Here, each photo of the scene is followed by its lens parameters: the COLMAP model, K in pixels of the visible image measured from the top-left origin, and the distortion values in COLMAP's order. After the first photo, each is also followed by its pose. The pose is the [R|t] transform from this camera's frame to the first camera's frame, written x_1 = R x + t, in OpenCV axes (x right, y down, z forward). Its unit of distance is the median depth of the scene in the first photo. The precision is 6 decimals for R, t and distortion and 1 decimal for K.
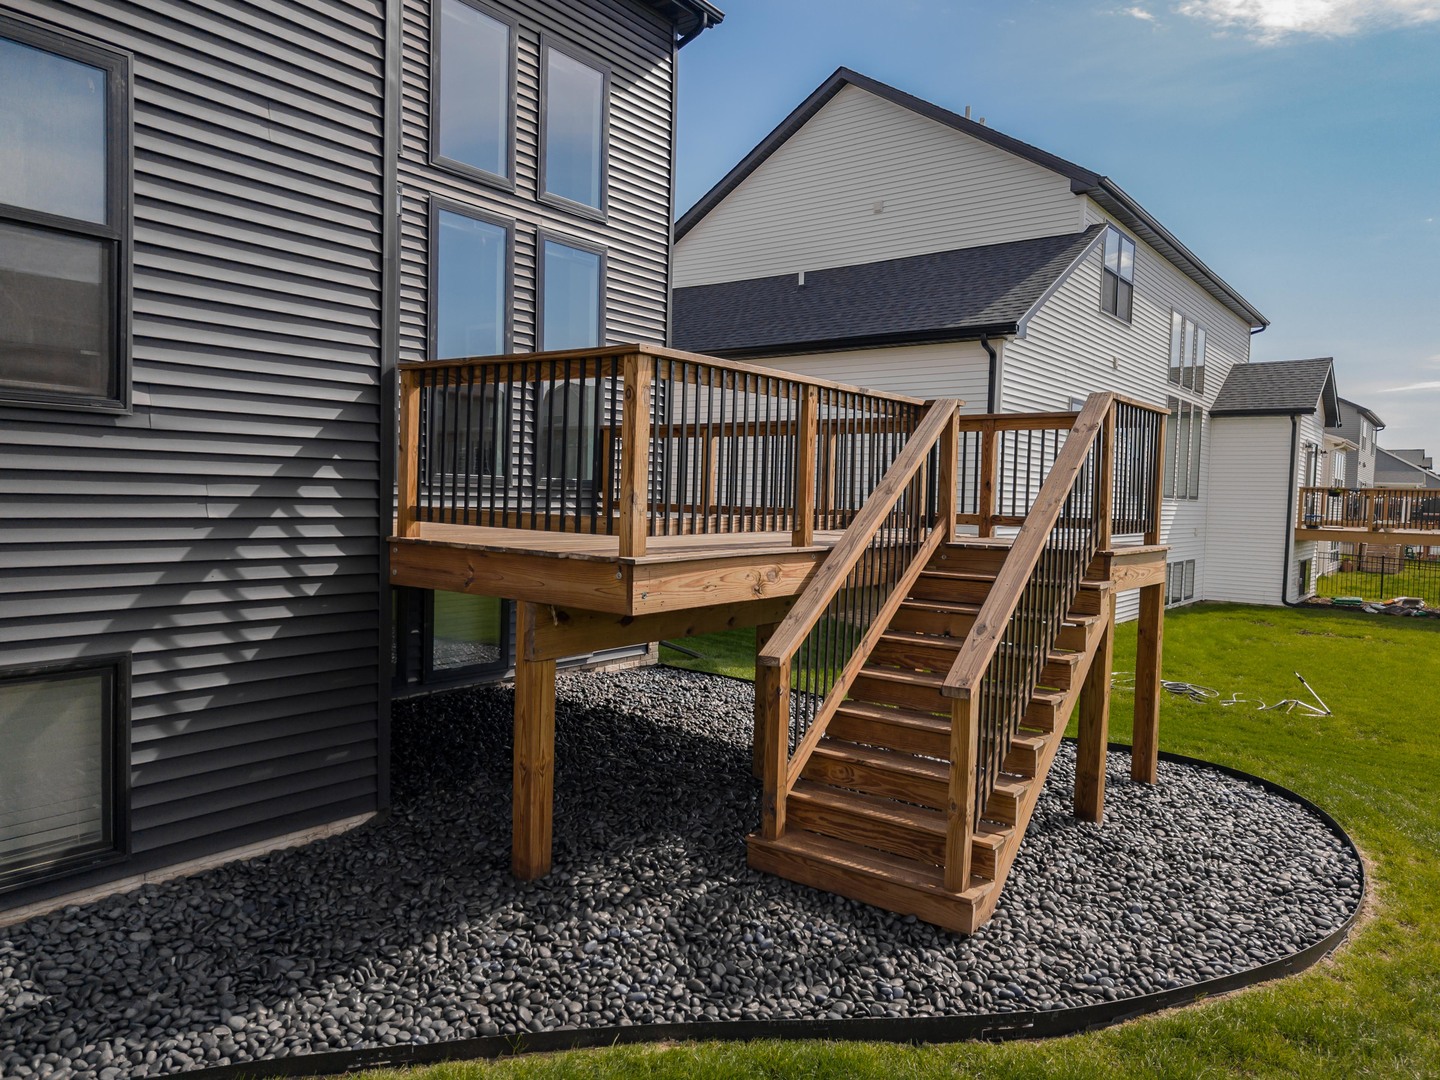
lens RADIAL K [[986.2, 0, 720.0], [0, 986.2, 540.0], [0, 0, 1]] dist [0.038875, -0.043500]
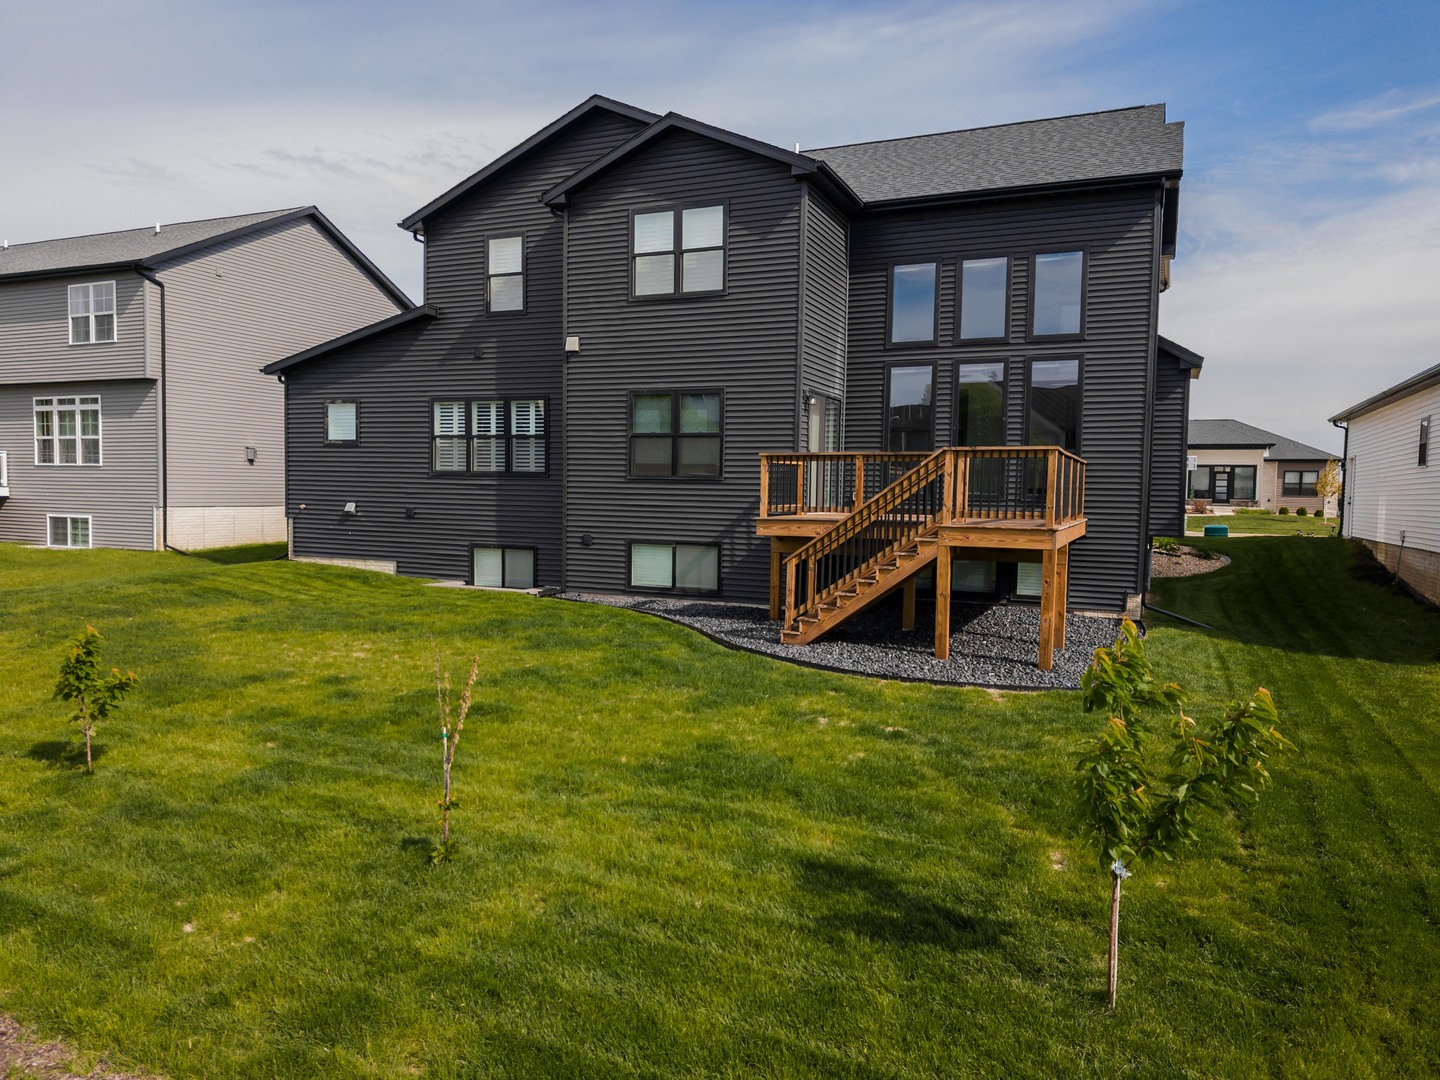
lens RADIAL K [[986.2, 0, 720.0], [0, 986.2, 540.0], [0, 0, 1]] dist [0.038875, -0.043500]
pose [[0.225130, 0.028678, -0.973906, 3.042053], [-0.055875, 0.998302, 0.016480, 0.043726], [0.972725, 0.050707, 0.226351, 0.128974]]
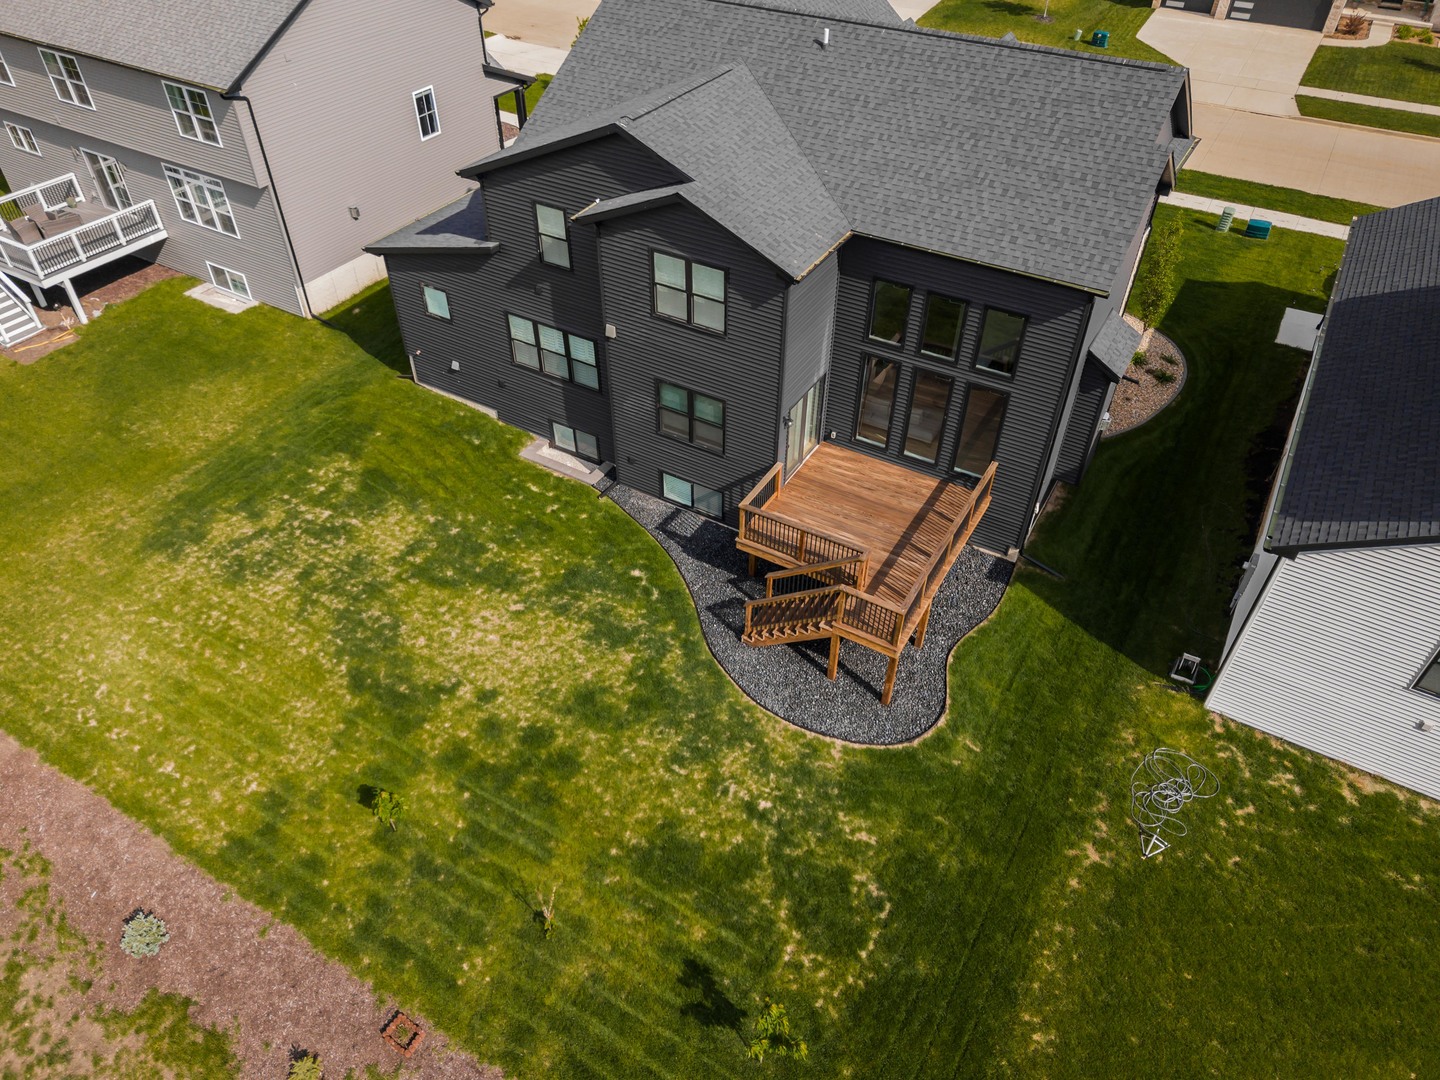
lens RADIAL K [[985.1, 0, 720.0], [0, 985.1, 540.0], [0, 0, 1]] dist [0.080257, -0.120555]
pose [[0.111856, 0.641354, -0.759048, 3.537874], [-0.049249, 0.766481, 0.640376, -3.030793], [0.992503, -0.034248, 0.117322, 0.333731]]
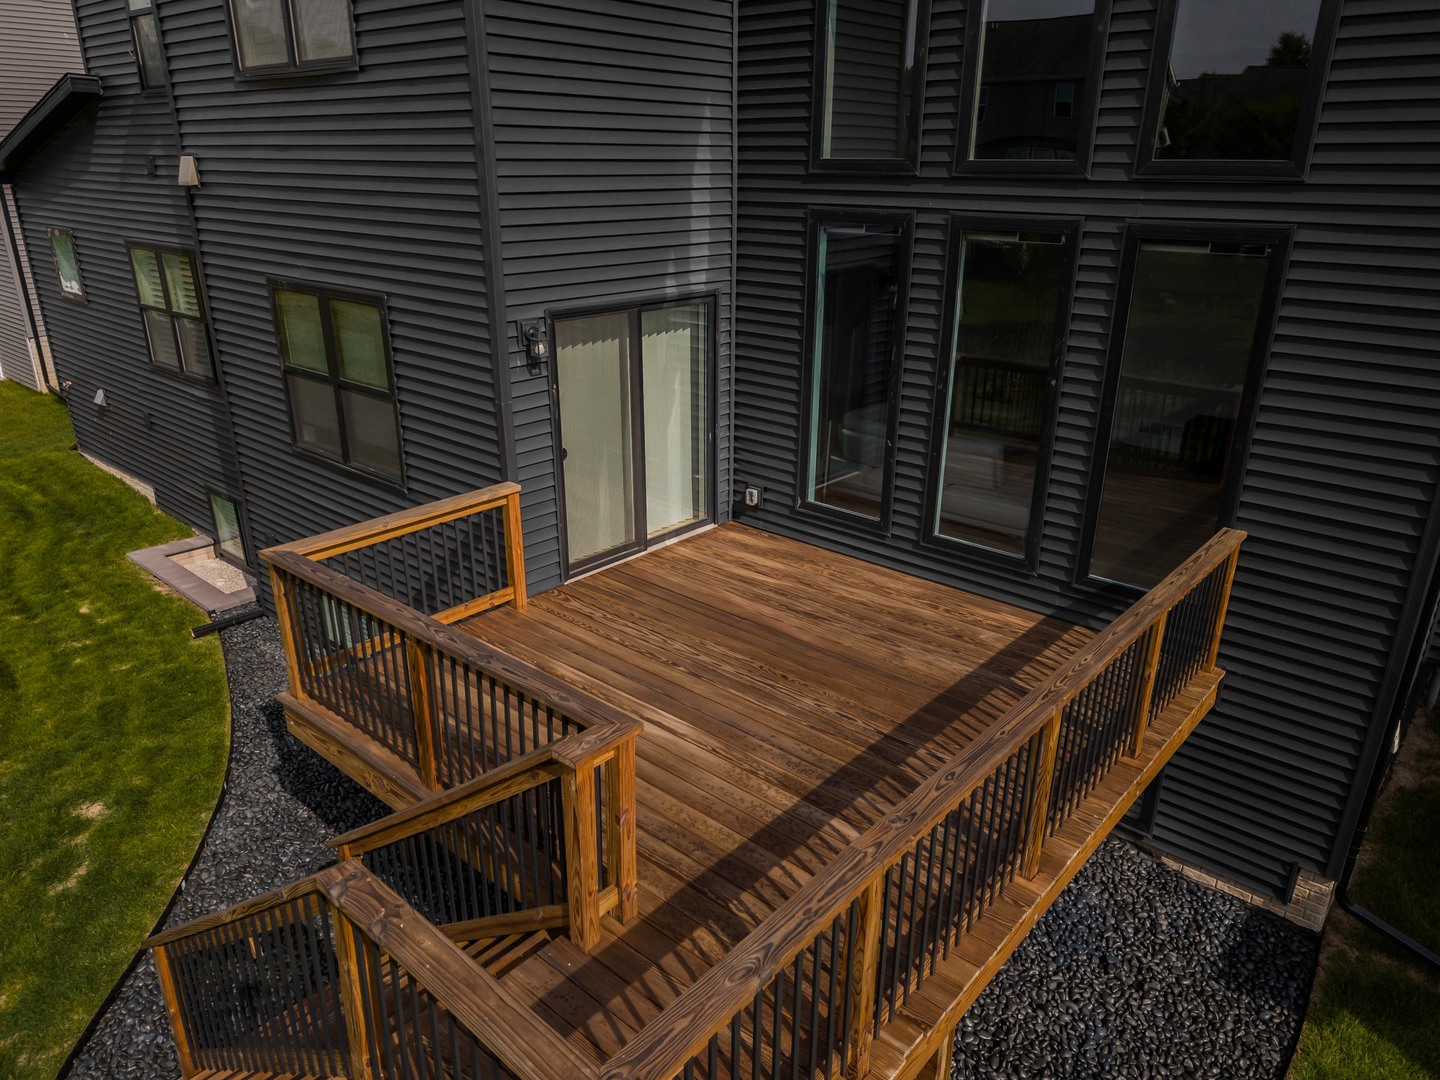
lens RADIAL K [[986.2, 0, 720.0], [0, 986.2, 540.0], [0, 0, 1]] dist [0.038875, -0.043500]
pose [[-0.077298, 0.335926, -0.938711, 1.087037], [-0.053499, 0.938774, 0.340354, -0.679984], [0.995572, 0.076529, -0.054594, 1.630976]]
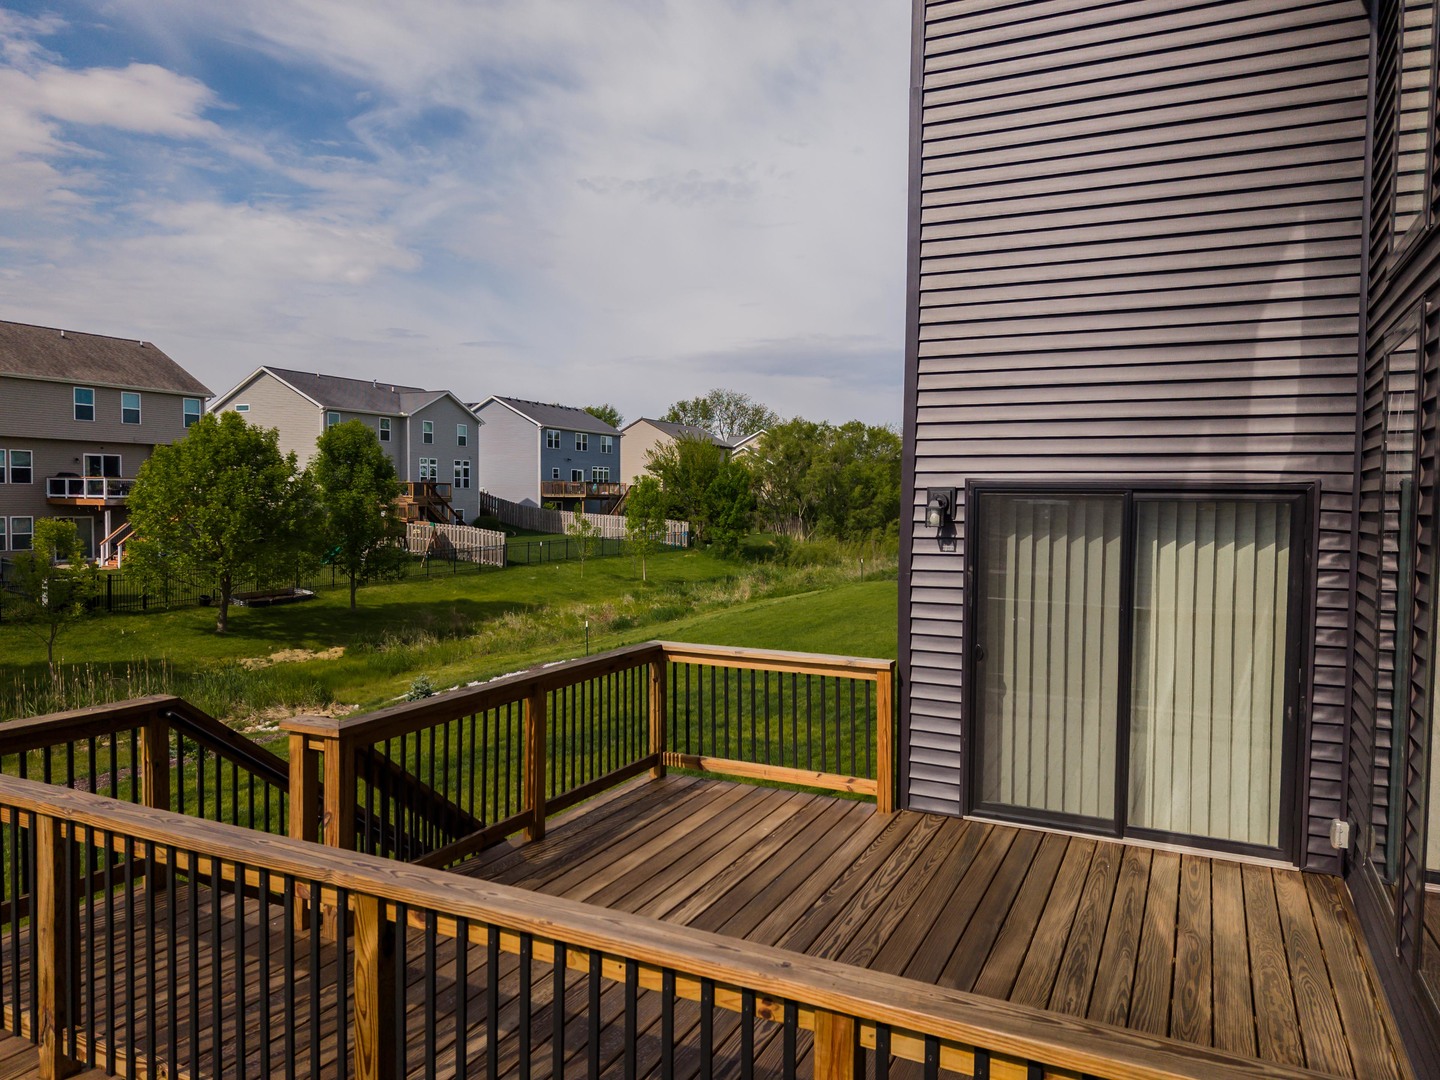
lens RADIAL K [[986.2, 0, 720.0], [0, 986.2, 540.0], [0, 0, 1]] dist [0.038875, -0.043500]
pose [[-0.980534, -0.028613, -0.194253, 0.135341], [-0.045214, 0.995641, 0.081574, -0.490967], [0.191073, 0.088769, -0.977554, 2.518059]]
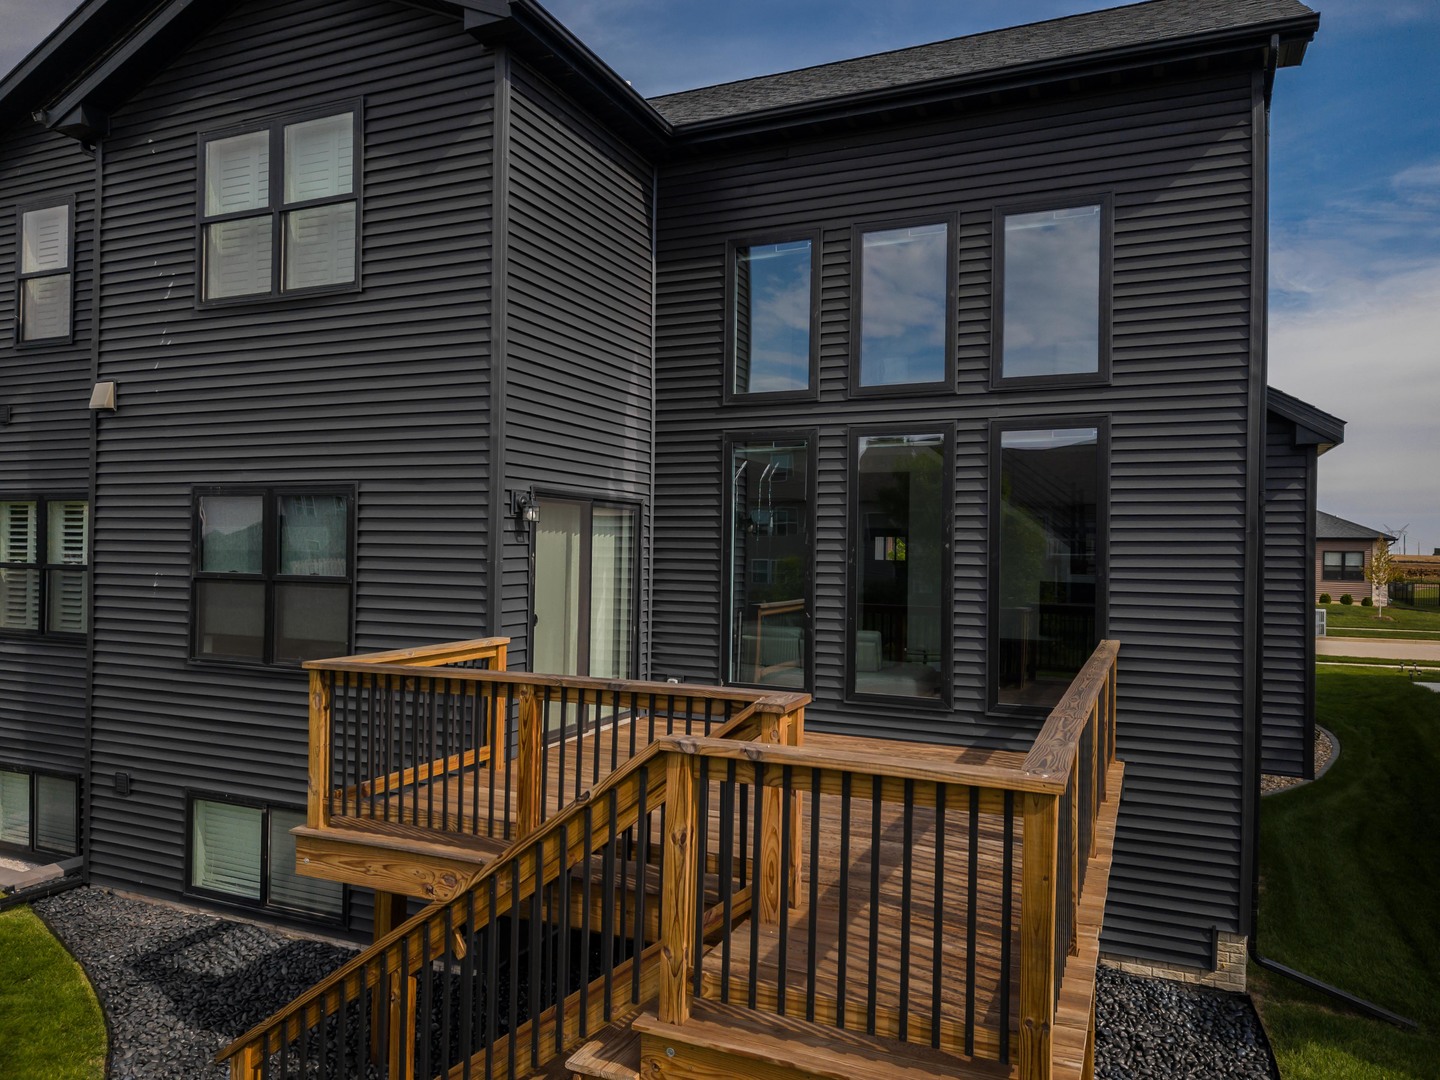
lens RADIAL K [[986.2, 0, 720.0], [0, 986.2, 540.0], [0, 0, 1]] dist [0.038875, -0.043500]
pose [[0.224403, -0.031612, -0.973984, 1.292725], [-0.054088, 0.997529, -0.044838, -0.323629], [0.972994, 0.062743, 0.222139, 1.195148]]
